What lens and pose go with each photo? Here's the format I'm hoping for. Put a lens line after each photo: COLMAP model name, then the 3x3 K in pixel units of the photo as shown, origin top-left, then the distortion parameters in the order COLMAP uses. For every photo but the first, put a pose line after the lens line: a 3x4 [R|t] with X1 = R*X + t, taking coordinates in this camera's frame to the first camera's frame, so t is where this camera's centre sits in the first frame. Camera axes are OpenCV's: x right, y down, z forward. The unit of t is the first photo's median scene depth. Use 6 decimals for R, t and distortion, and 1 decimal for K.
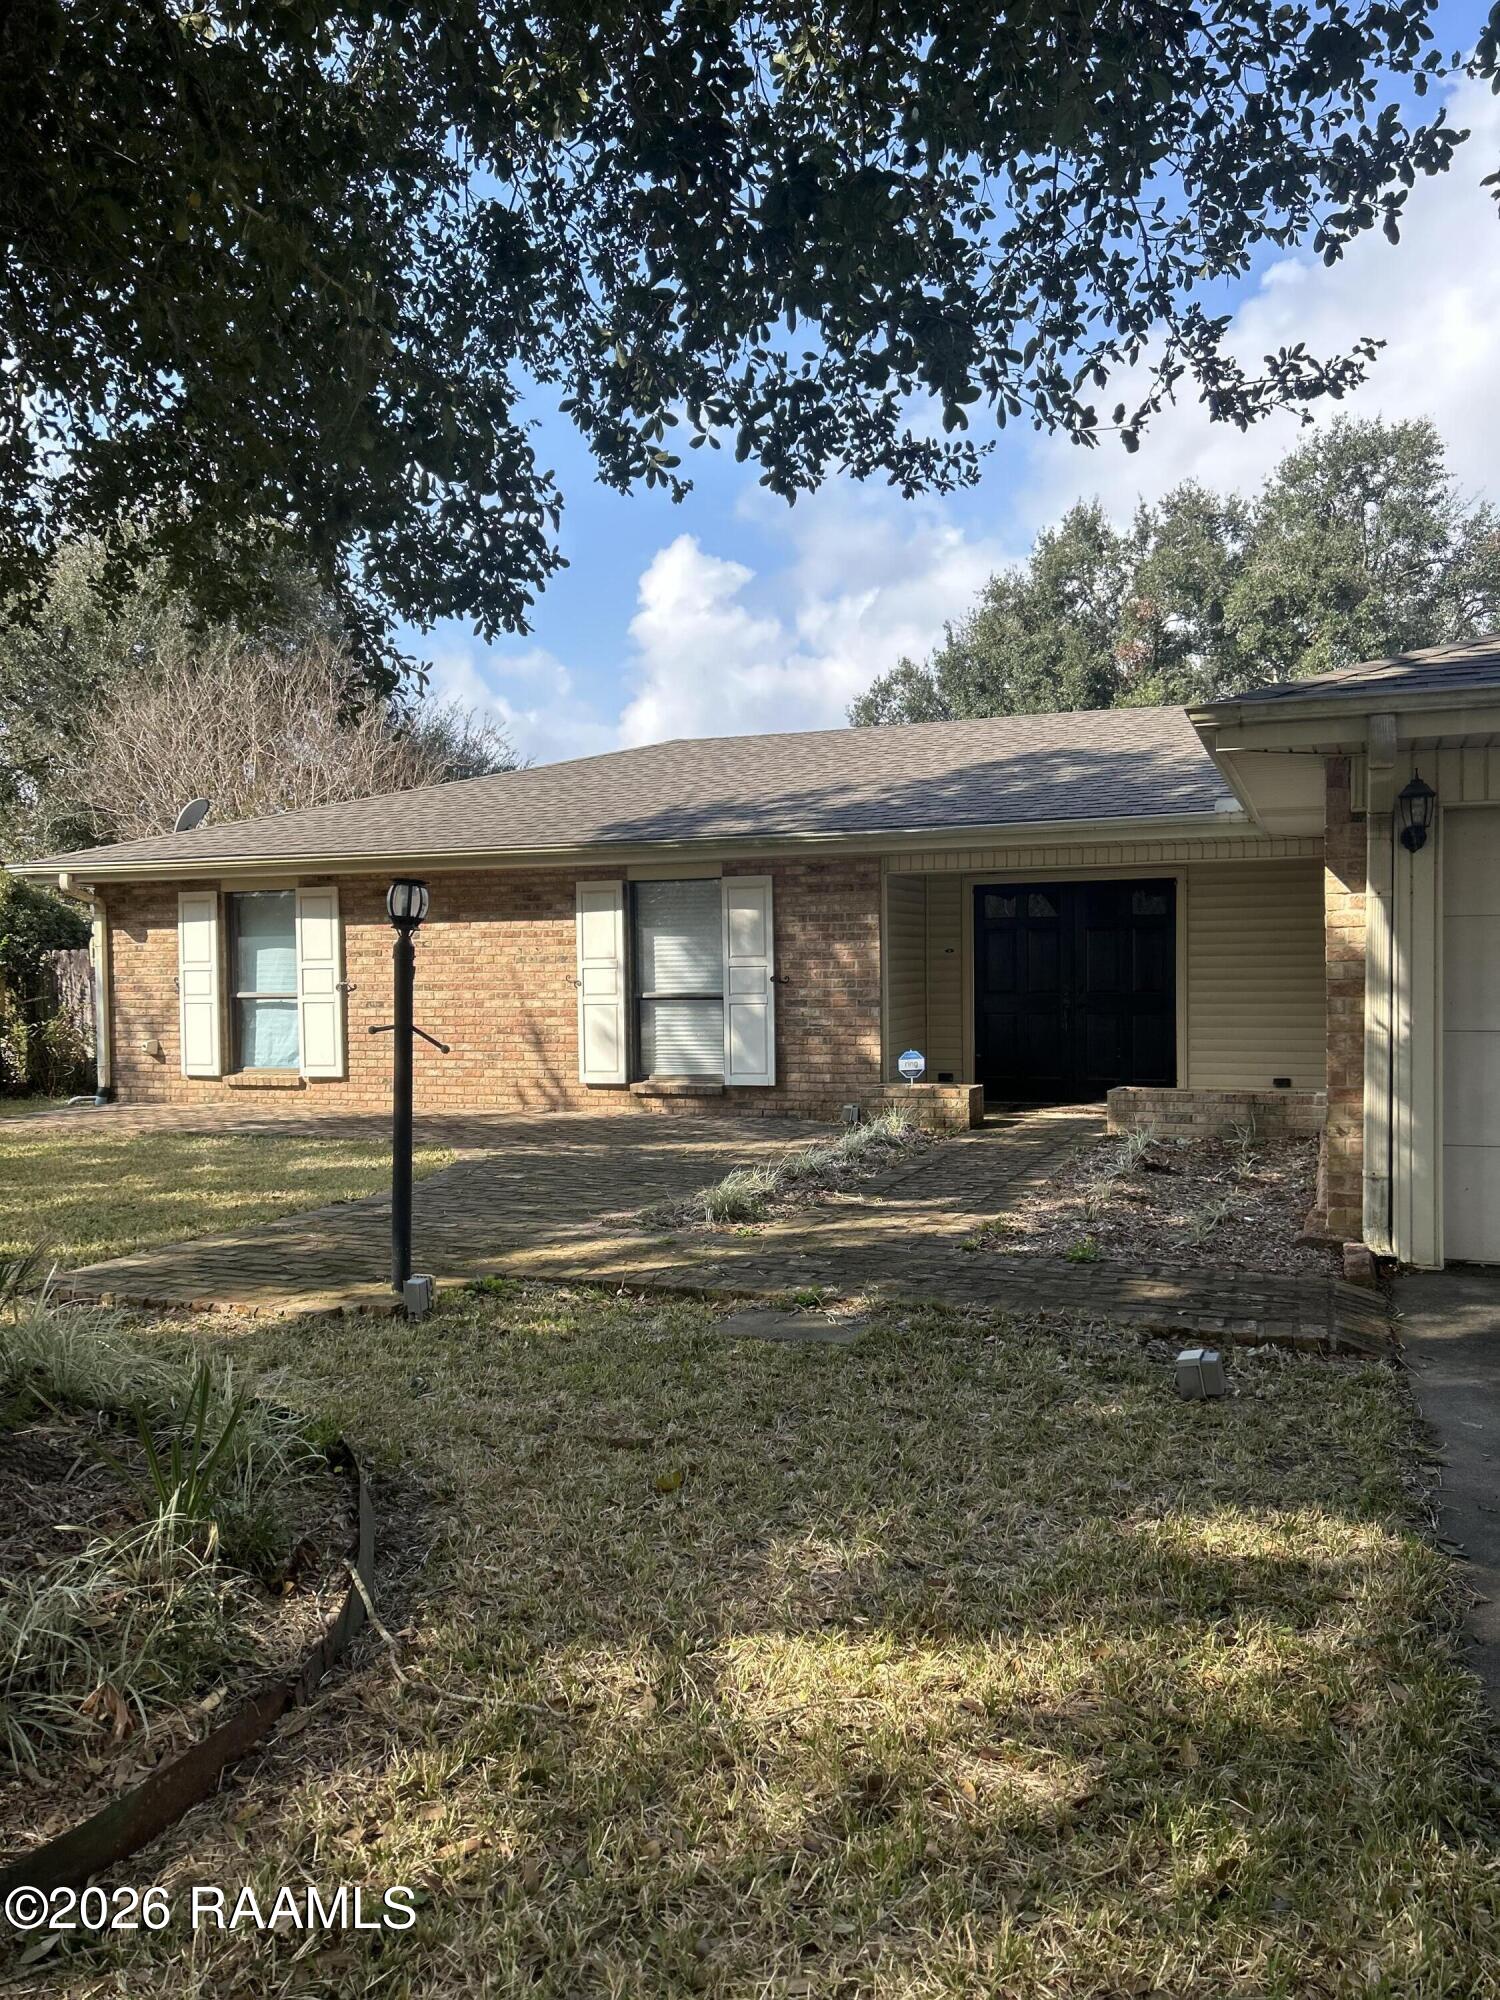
lens RADIAL K [[1493.1, 0, 750.0], [0, 1493.1, 1000.0], [0, 0, 1]] dist [0.031616, 0.001884]
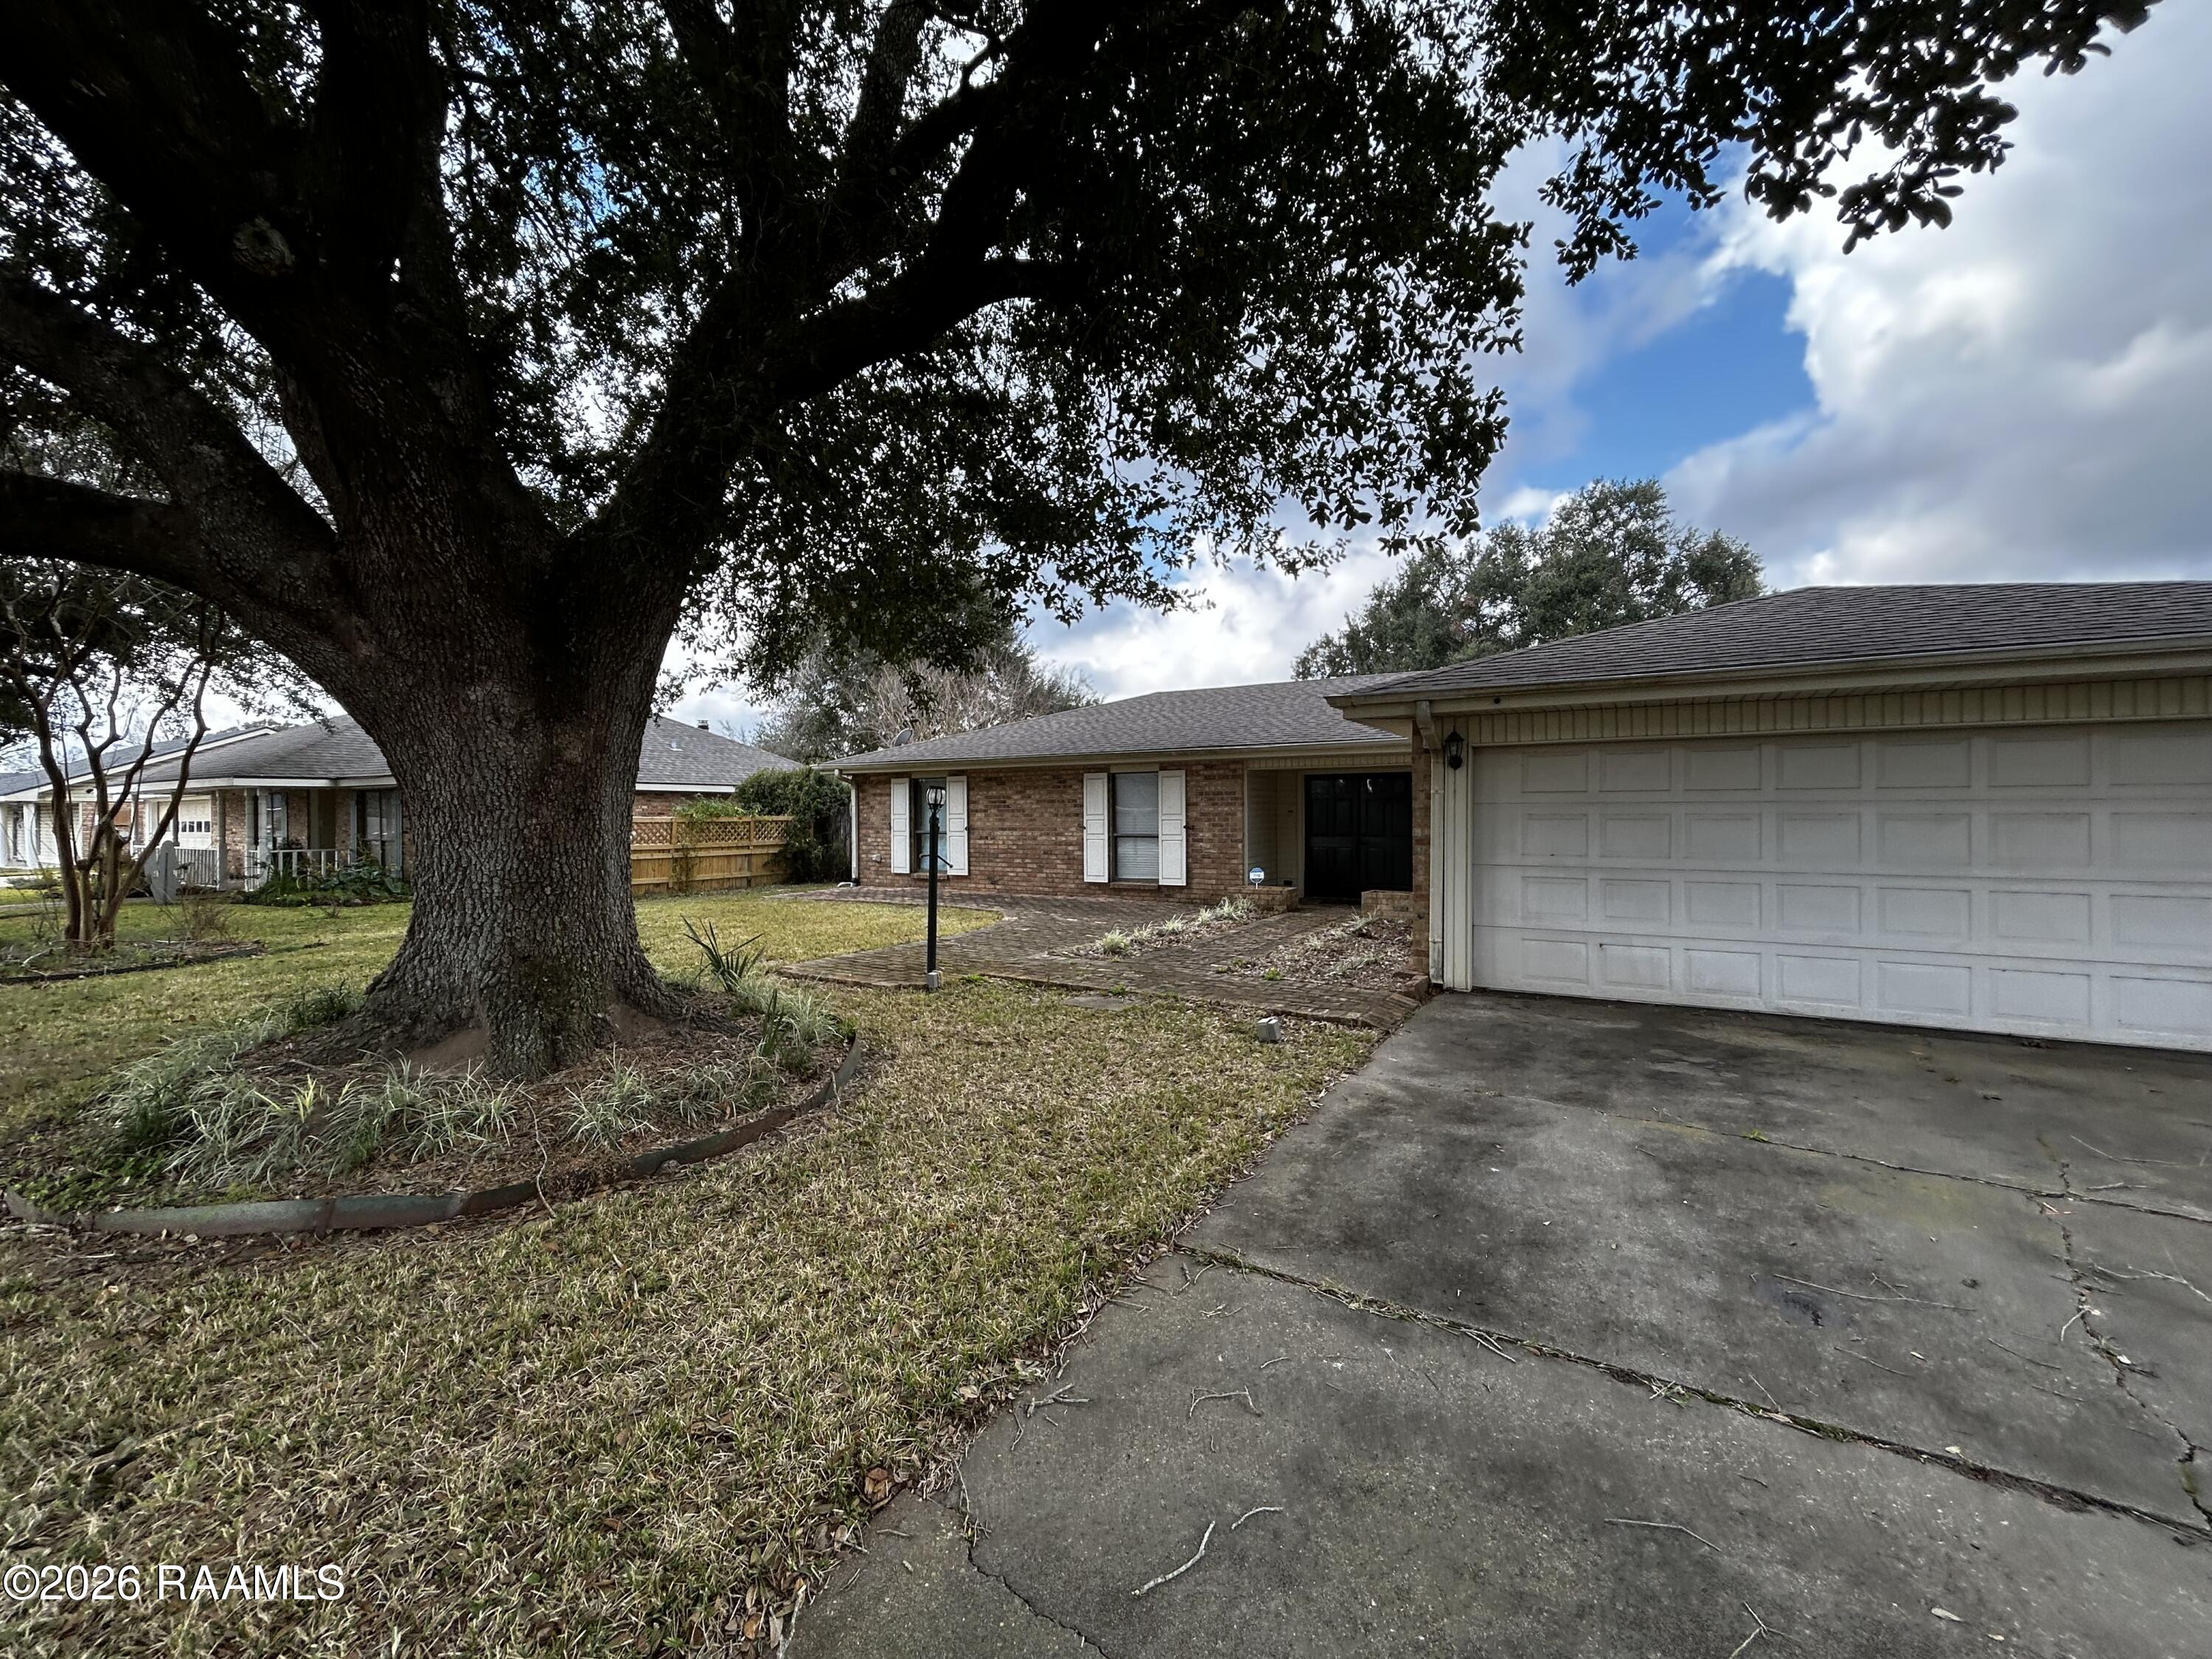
lens RADIAL K [[891.2, 0, 1104.0], [0, 891.2, 821.1], [0, 0, 1]] dist [0.000672, -0.000022]
pose [[0.982950, 0.008155, -0.183694, 0.110115], [-0.009749, 0.999922, -0.007776, -0.010799], [0.183616, 0.009434, 0.982953, -0.096757]]
